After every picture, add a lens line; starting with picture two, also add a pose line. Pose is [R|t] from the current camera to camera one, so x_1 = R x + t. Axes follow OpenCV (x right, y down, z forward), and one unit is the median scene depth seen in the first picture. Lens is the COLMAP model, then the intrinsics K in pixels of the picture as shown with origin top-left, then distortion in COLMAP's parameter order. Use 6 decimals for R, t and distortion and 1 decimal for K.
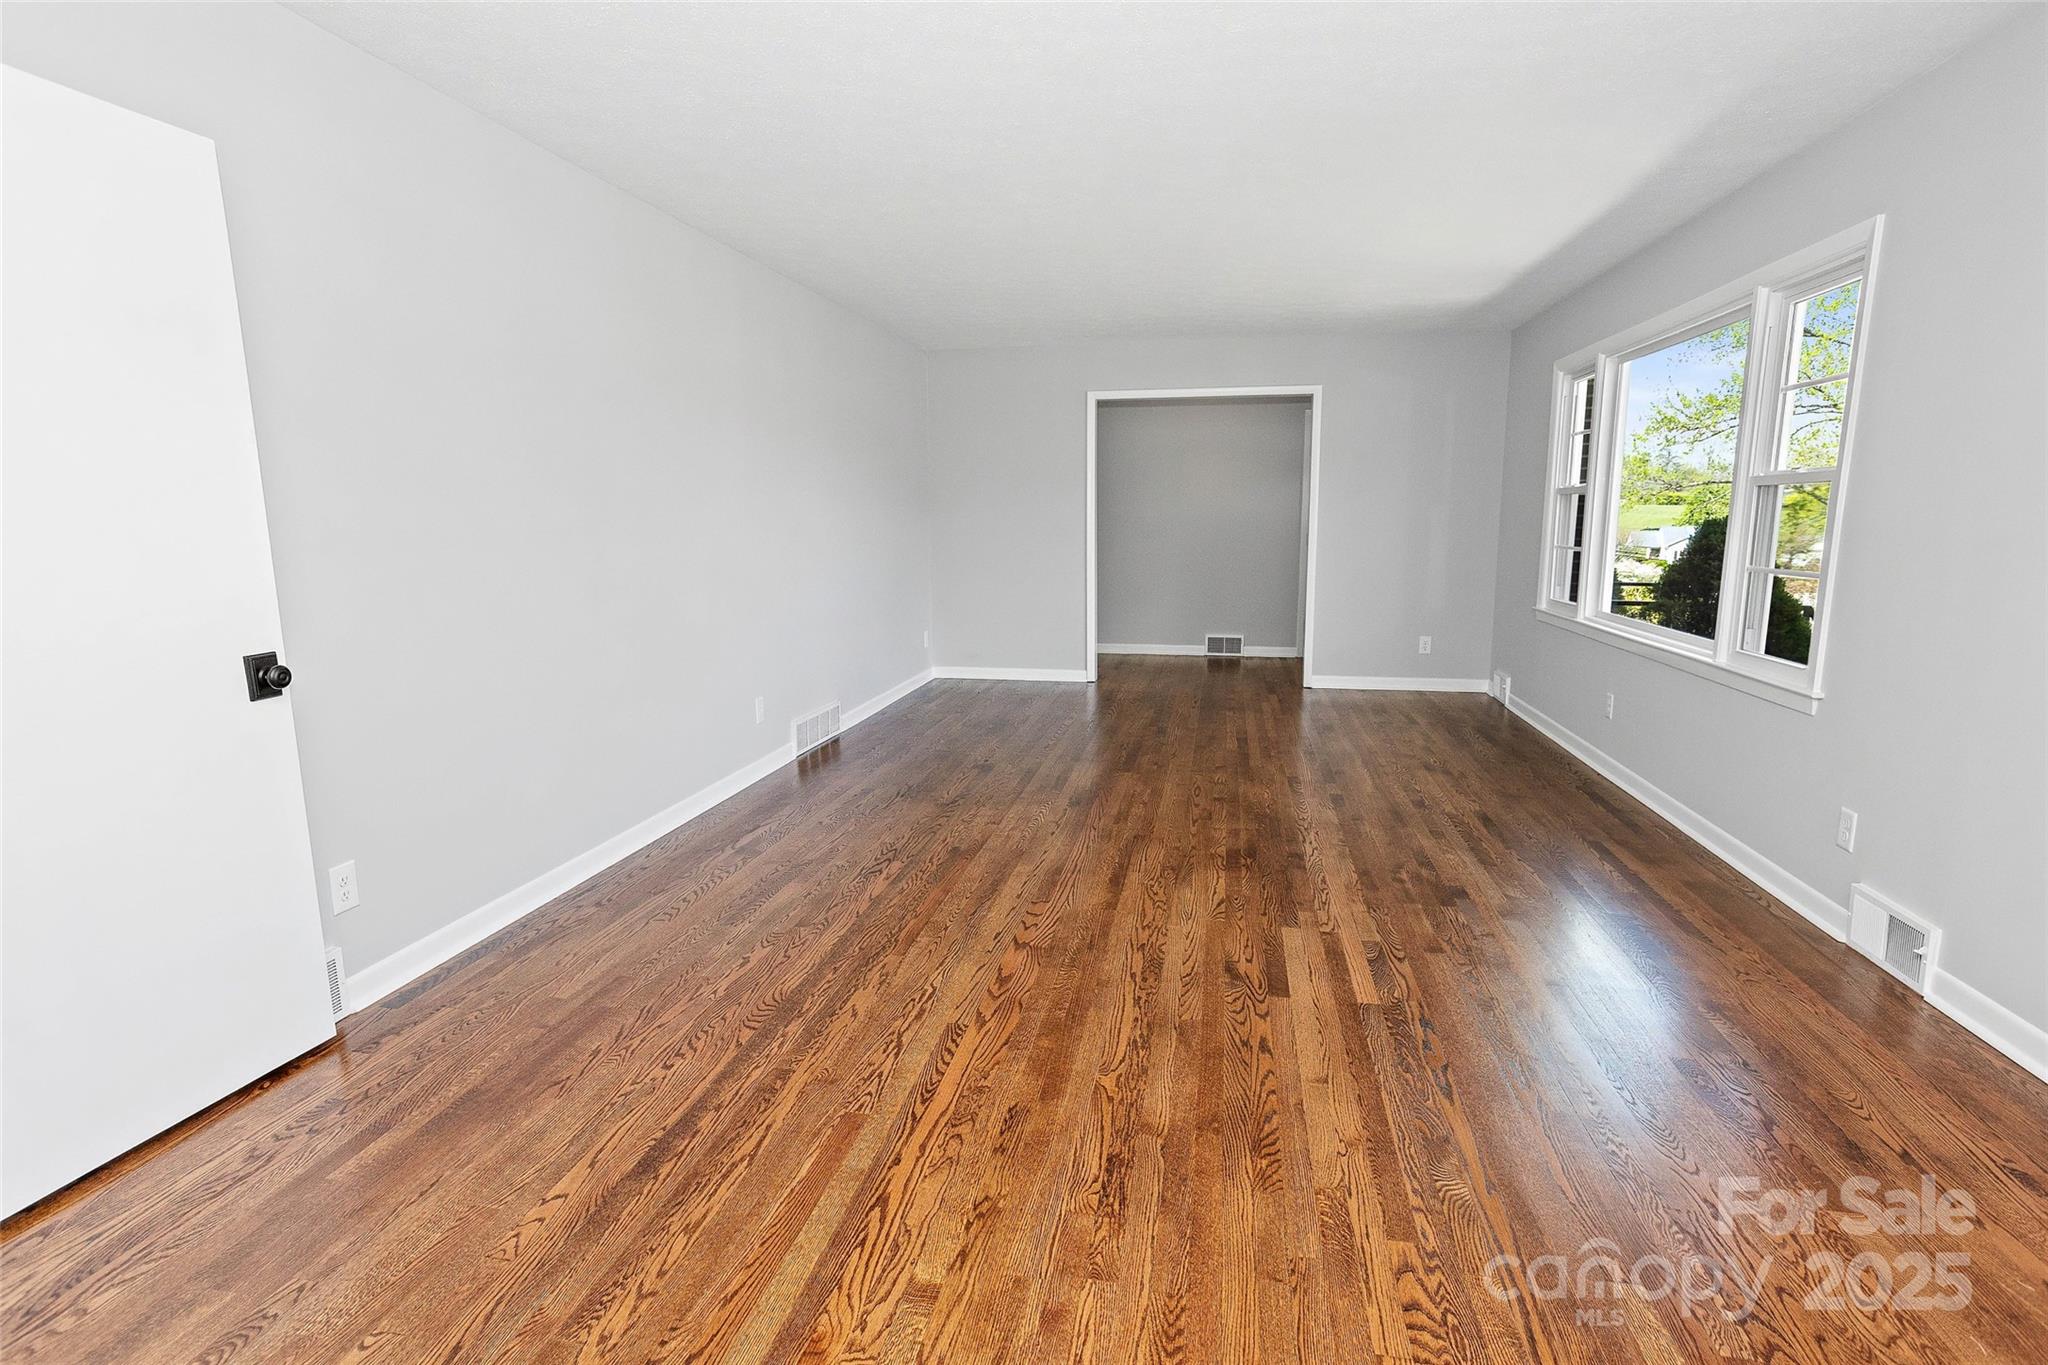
lens RADIAL K [[1018.2, 0, 1017.1], [0, 1018.2, 691.4], [0, 0, 1]] dist [-0.048039, 0.032656]
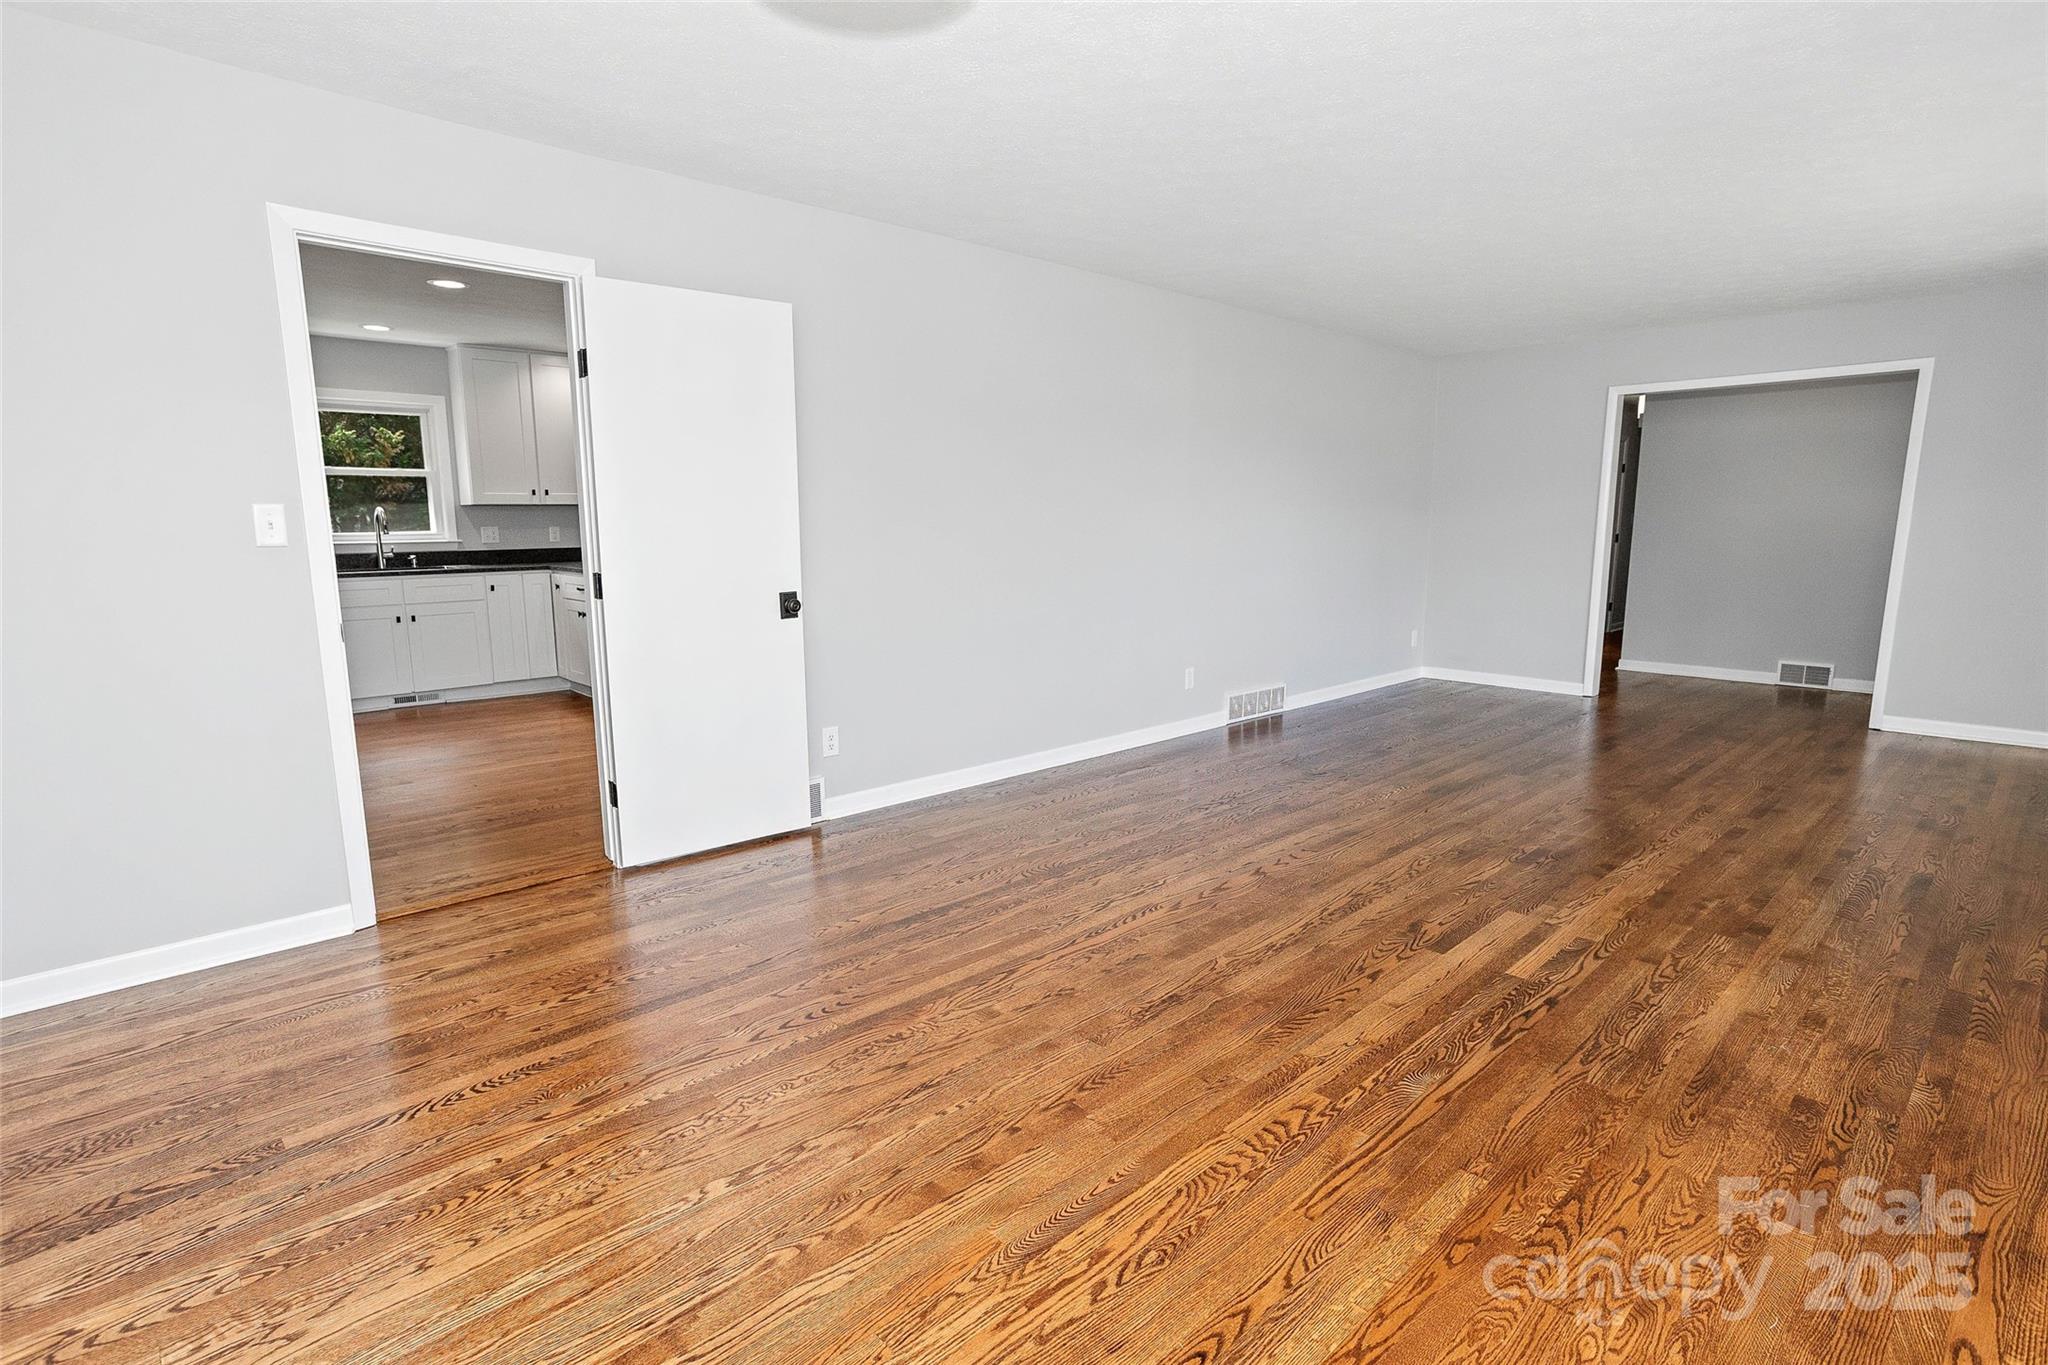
lens RADIAL K [[1018.2, 0, 1017.1], [0, 1018.2, 691.4], [0, 0, 1]] dist [-0.048039, 0.032656]
pose [[0.816031, 0.101746, -0.568983, 0.451257], [-0.102320, 0.994267, 0.031050, 0.029978], [0.568880, 0.032881, 0.821763, -0.160927]]
